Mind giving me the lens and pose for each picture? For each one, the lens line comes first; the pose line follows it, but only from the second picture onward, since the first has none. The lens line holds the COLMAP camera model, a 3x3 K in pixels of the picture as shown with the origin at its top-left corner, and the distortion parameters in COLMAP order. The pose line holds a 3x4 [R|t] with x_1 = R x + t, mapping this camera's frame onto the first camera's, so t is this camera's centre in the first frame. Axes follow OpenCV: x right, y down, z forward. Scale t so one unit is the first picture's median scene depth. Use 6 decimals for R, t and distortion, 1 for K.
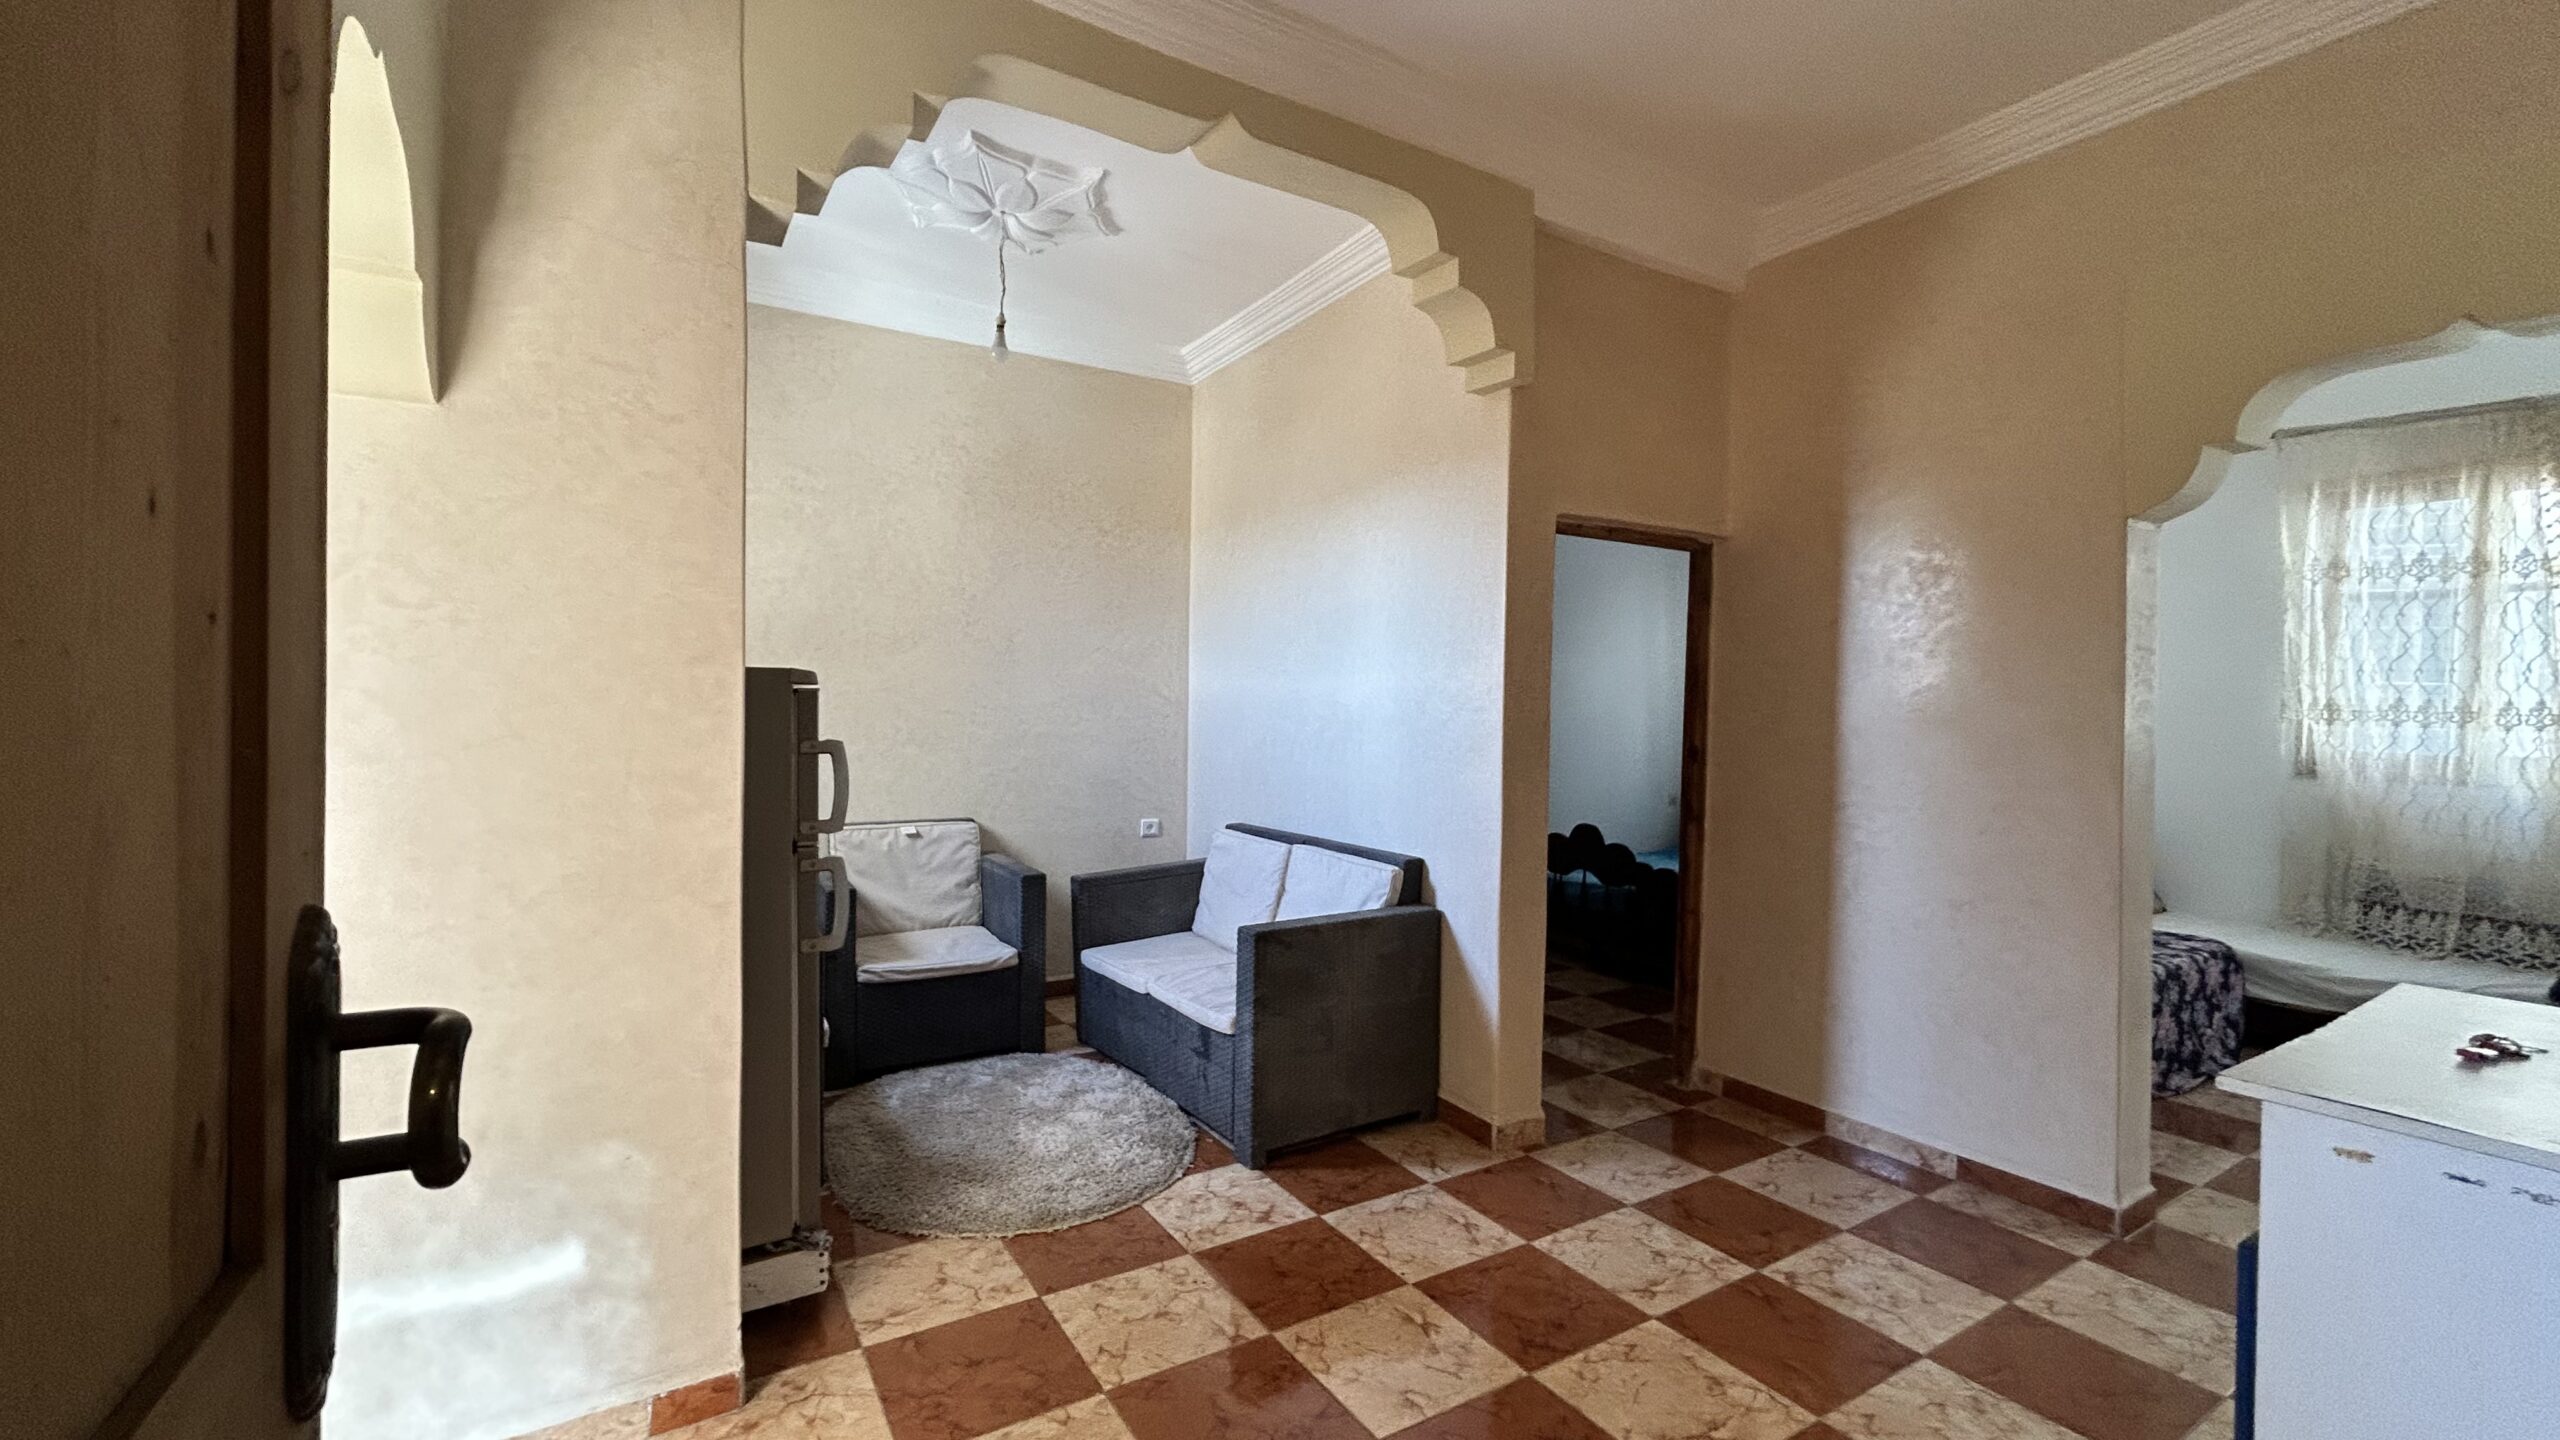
lens RADIAL K [[1047.1, 0, 1283.5], [0, 1047.1, 711.4], [0, 0, 1]] dist [-0.002313, 0.001165]
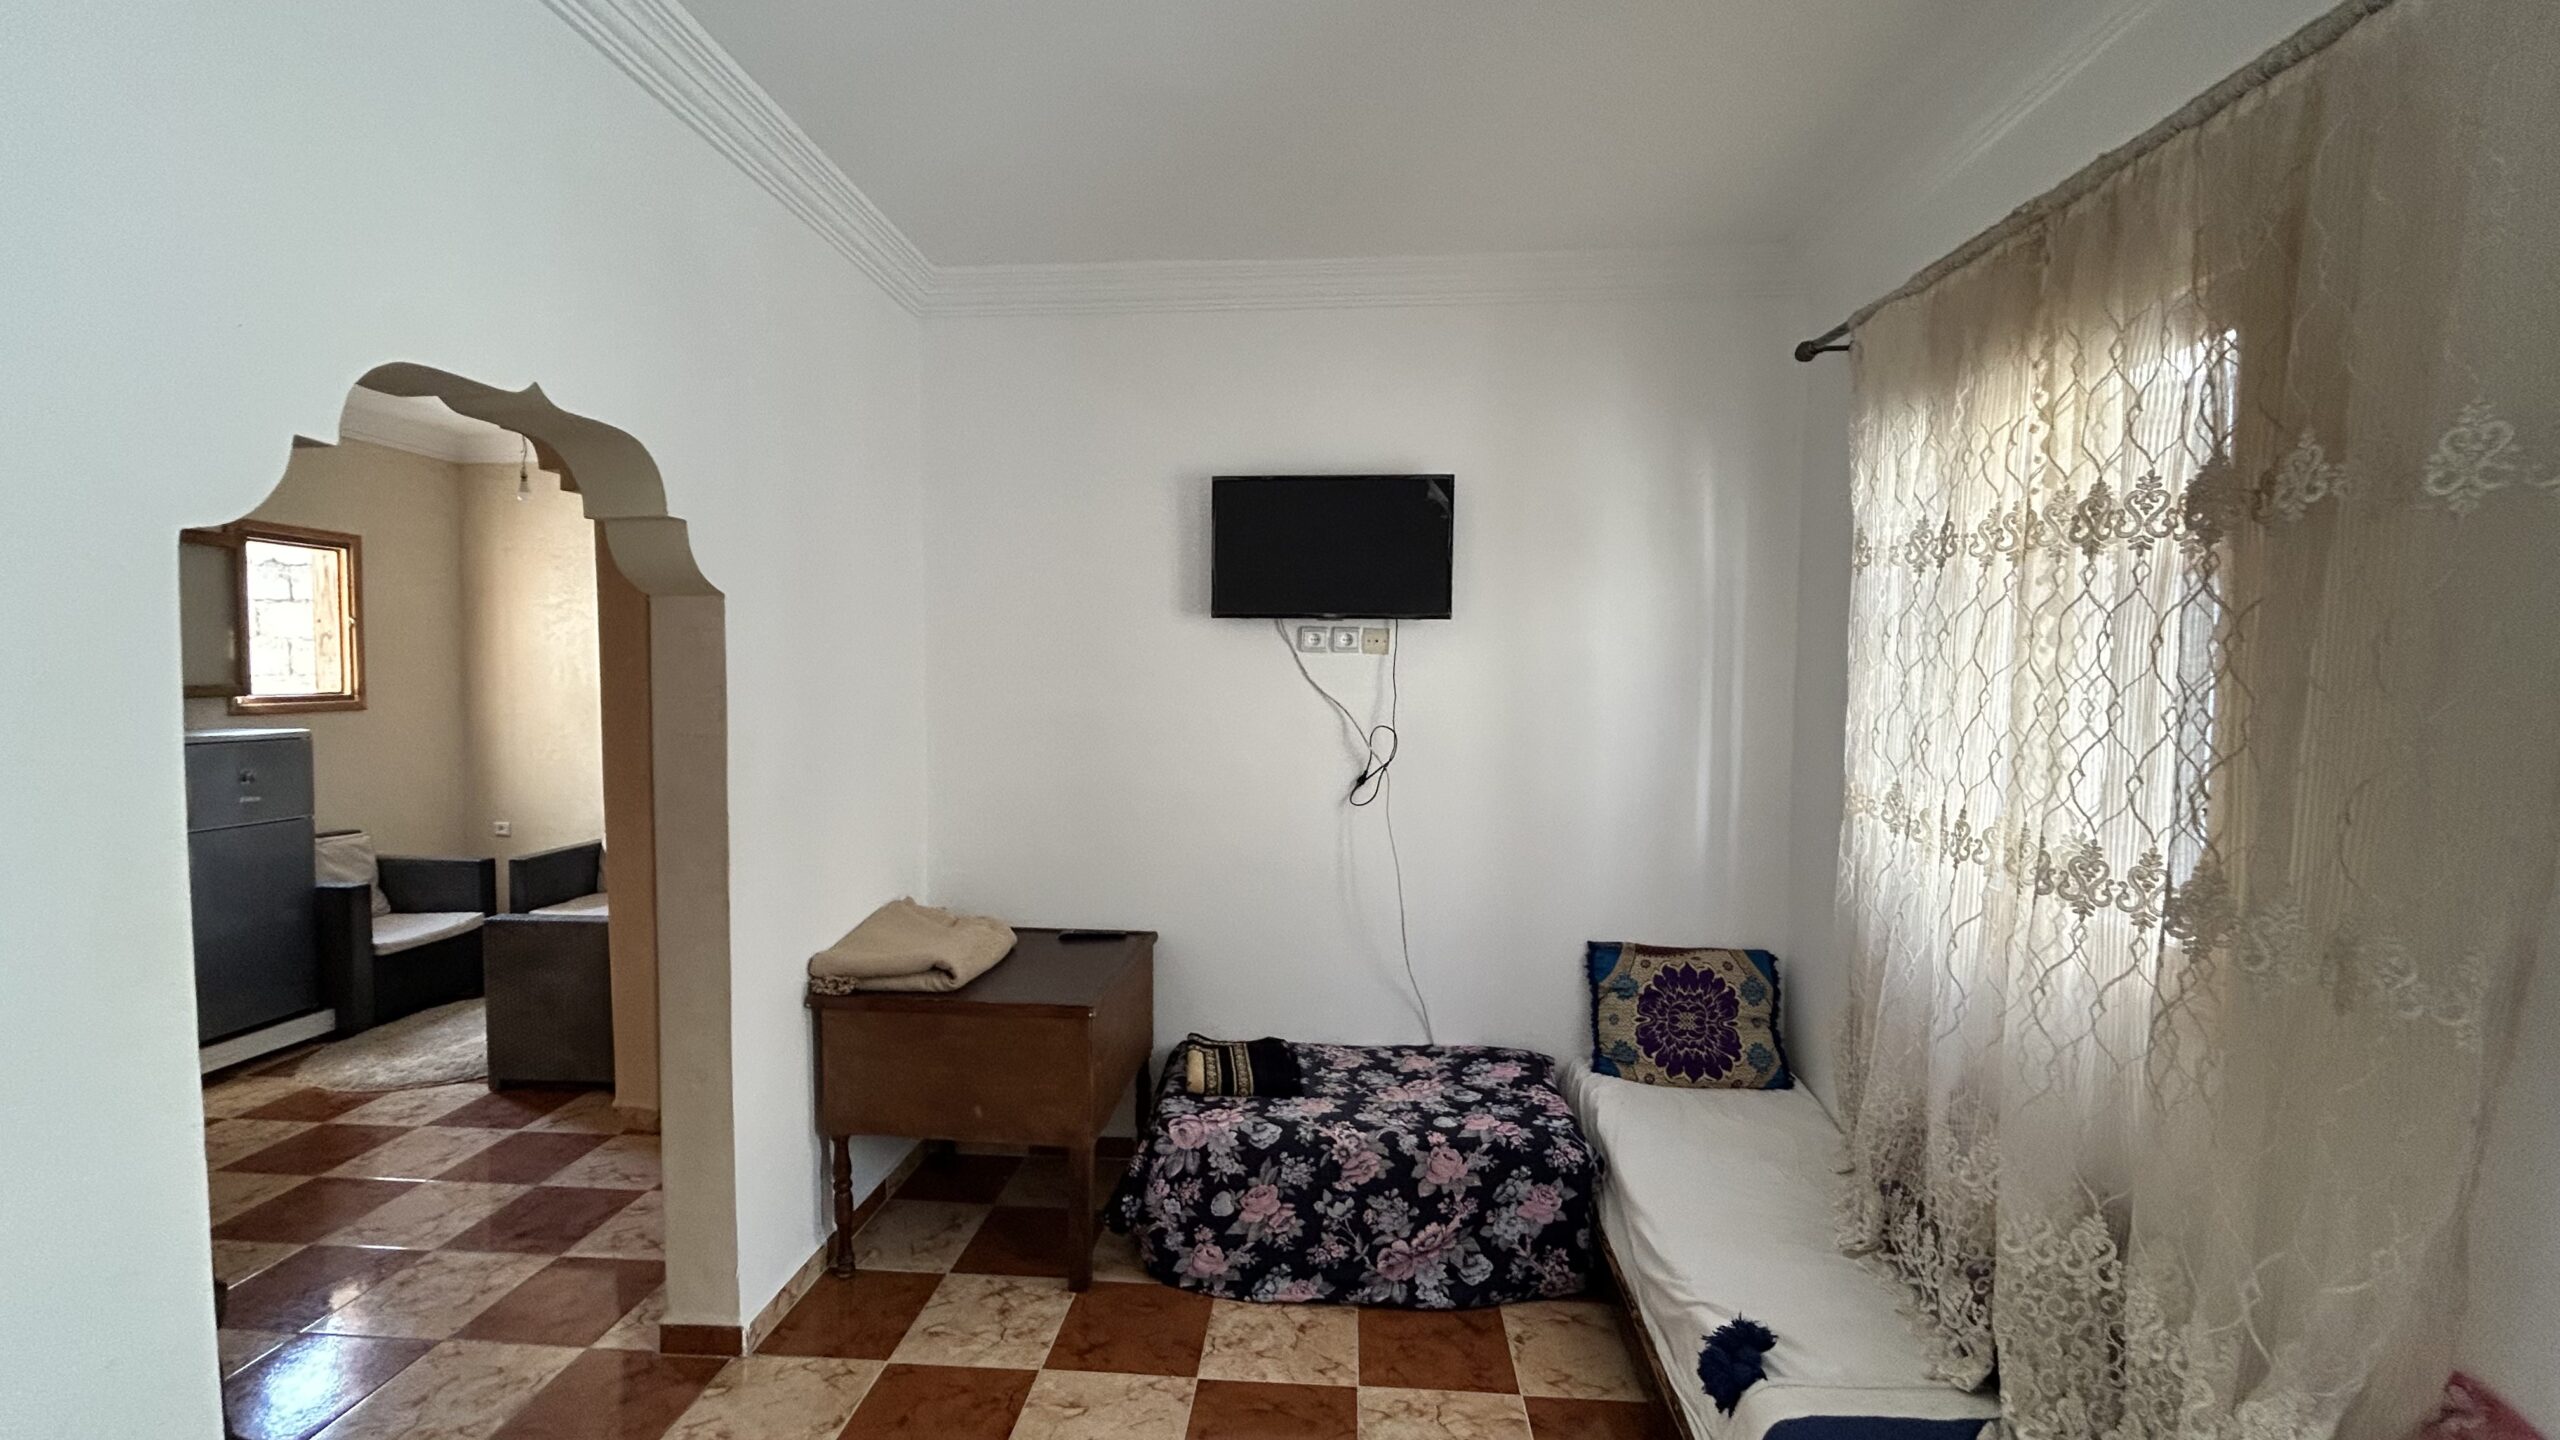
lens RADIAL K [[1047.1, 0, 1270.6], [0, 1047.1, 715.6], [0, 0, 1]] dist [-0.002313, 0.001165]
pose [[0.807255, 0.014708, -0.590020, 1.262047], [0.002719, 0.999586, 0.028637, -0.071964], [0.590197, -0.024721, 0.806881, 0.402255]]
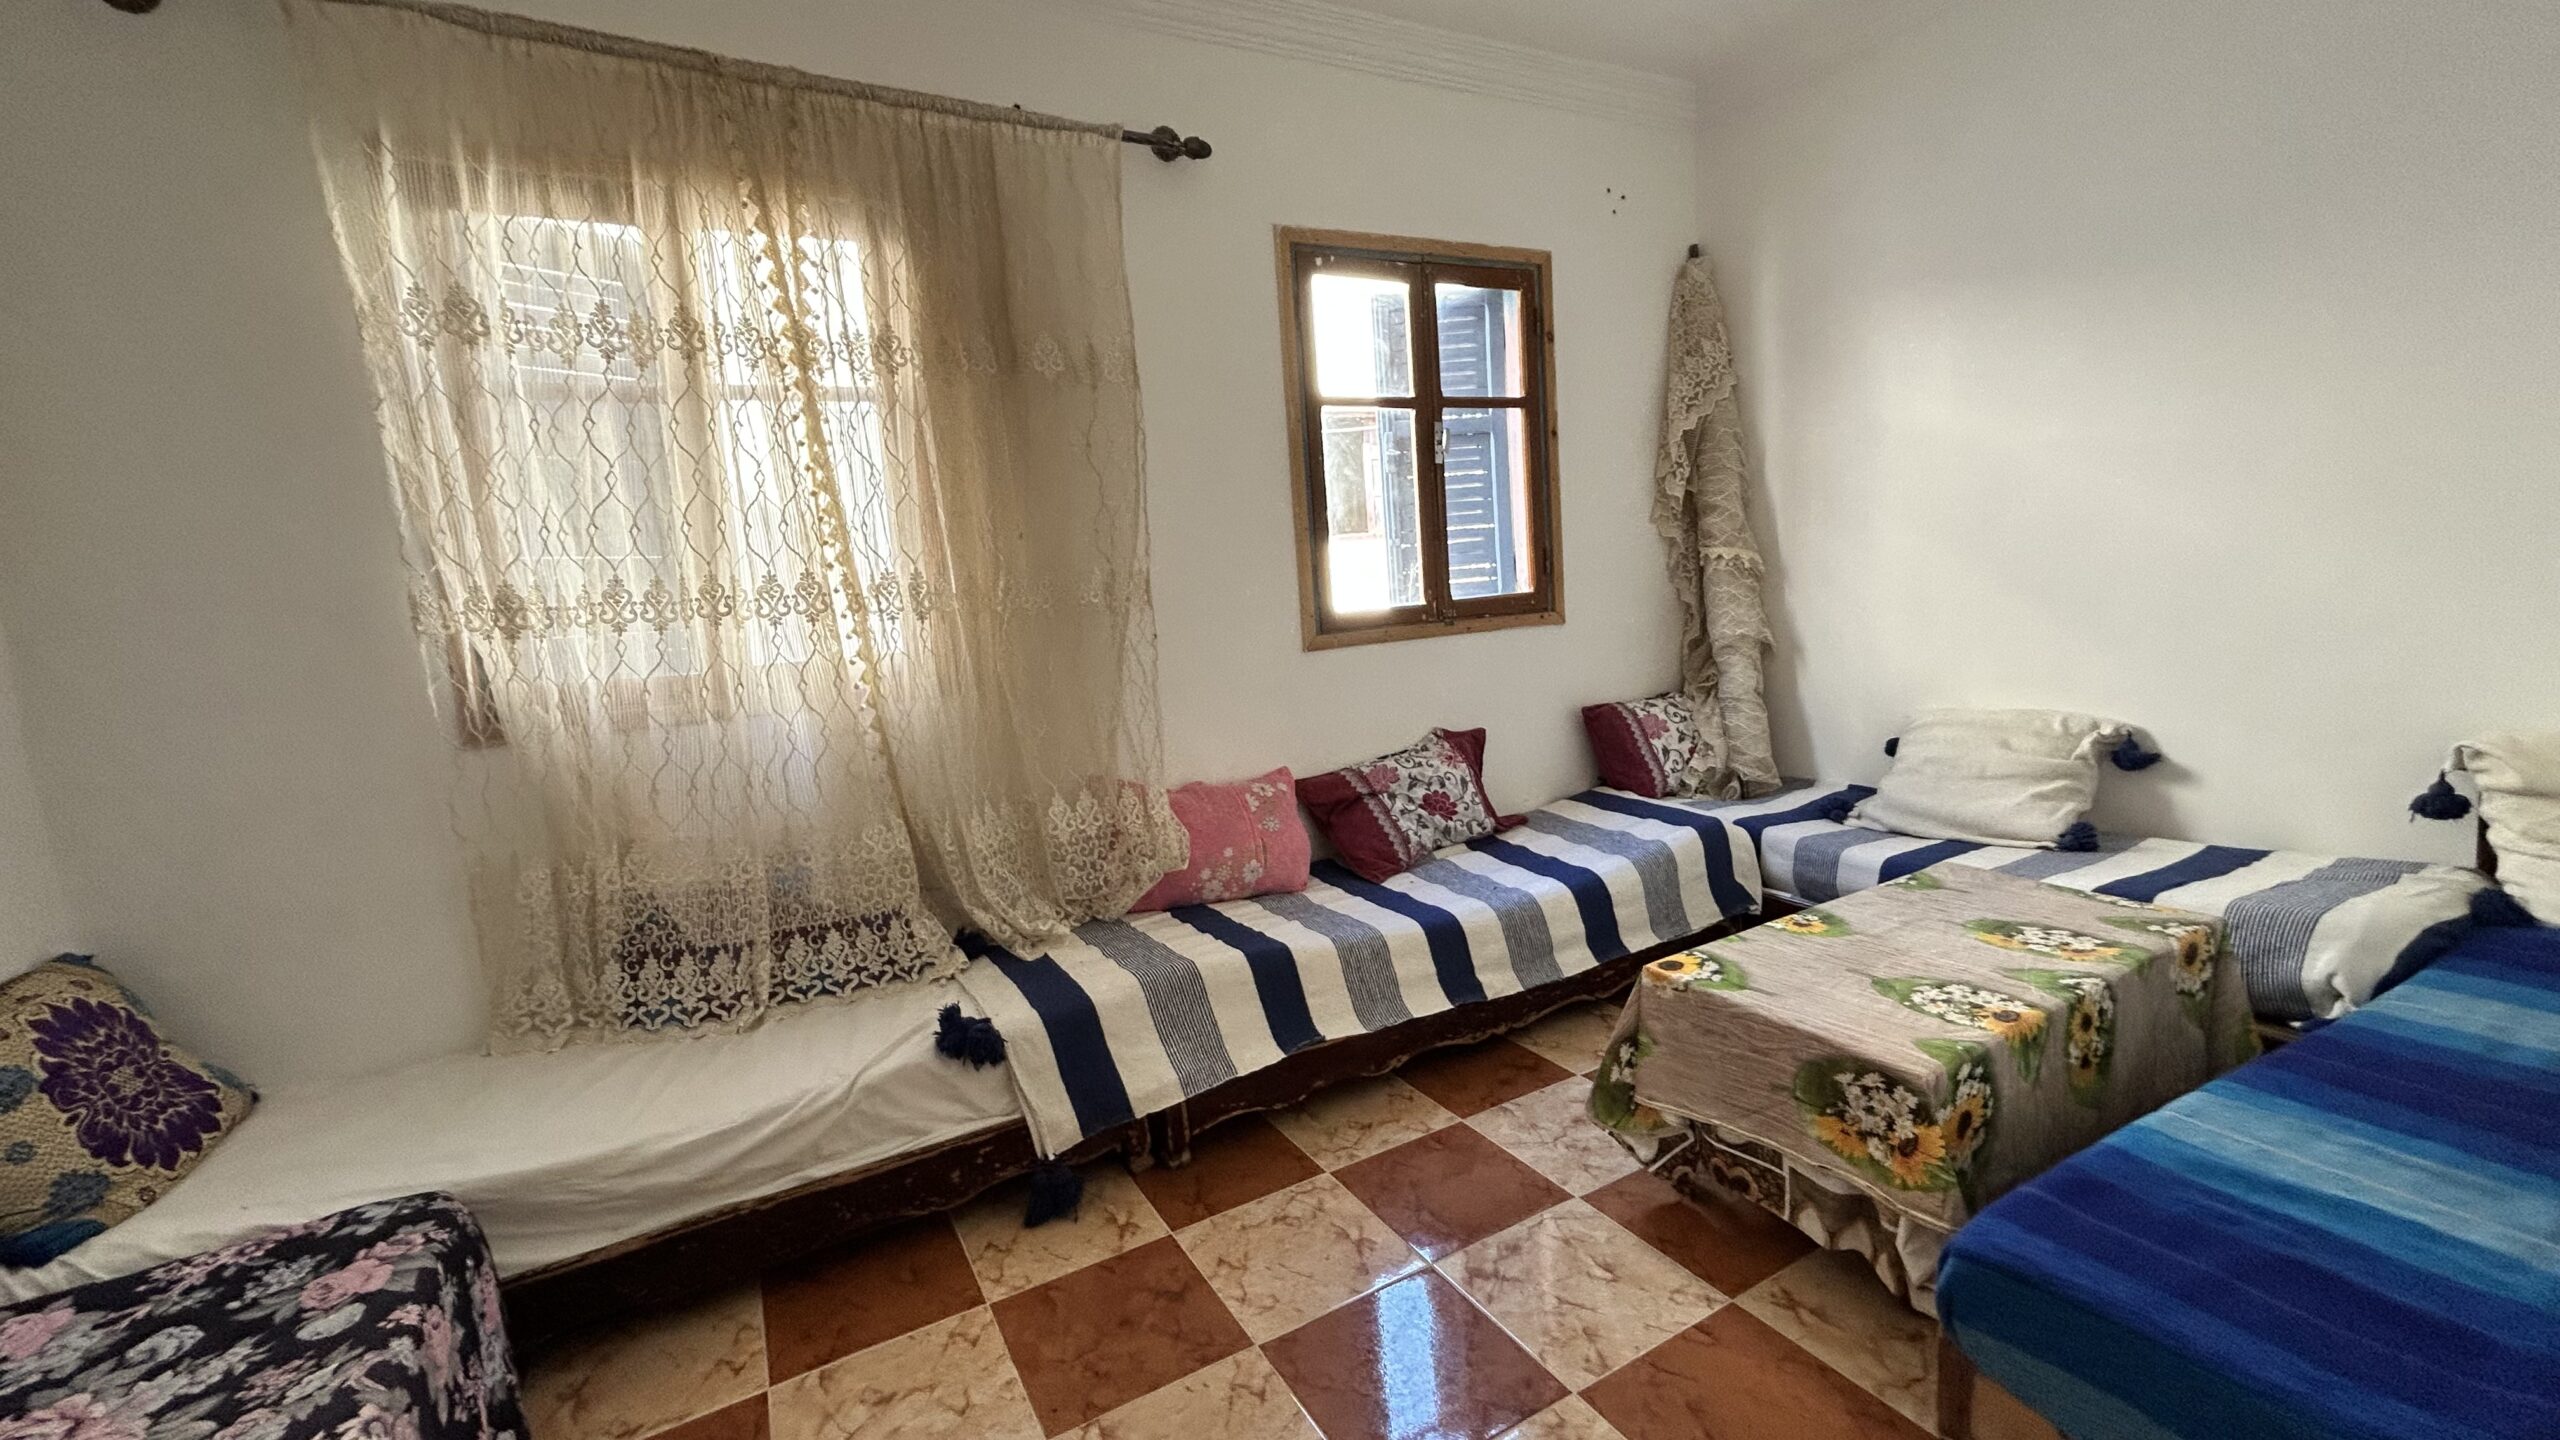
lens RADIAL K [[1047.1, 0, 1273.5], [0, 1047.1, 718.7], [0, 0, 1]] dist [-0.002313, 0.001165]
pose [[0.059159, -0.152755, 0.986492, 0.612575], [0.076430, 0.986015, 0.148098, 0.005072], [-0.995318, 0.066636, 0.070006, 0.709691]]
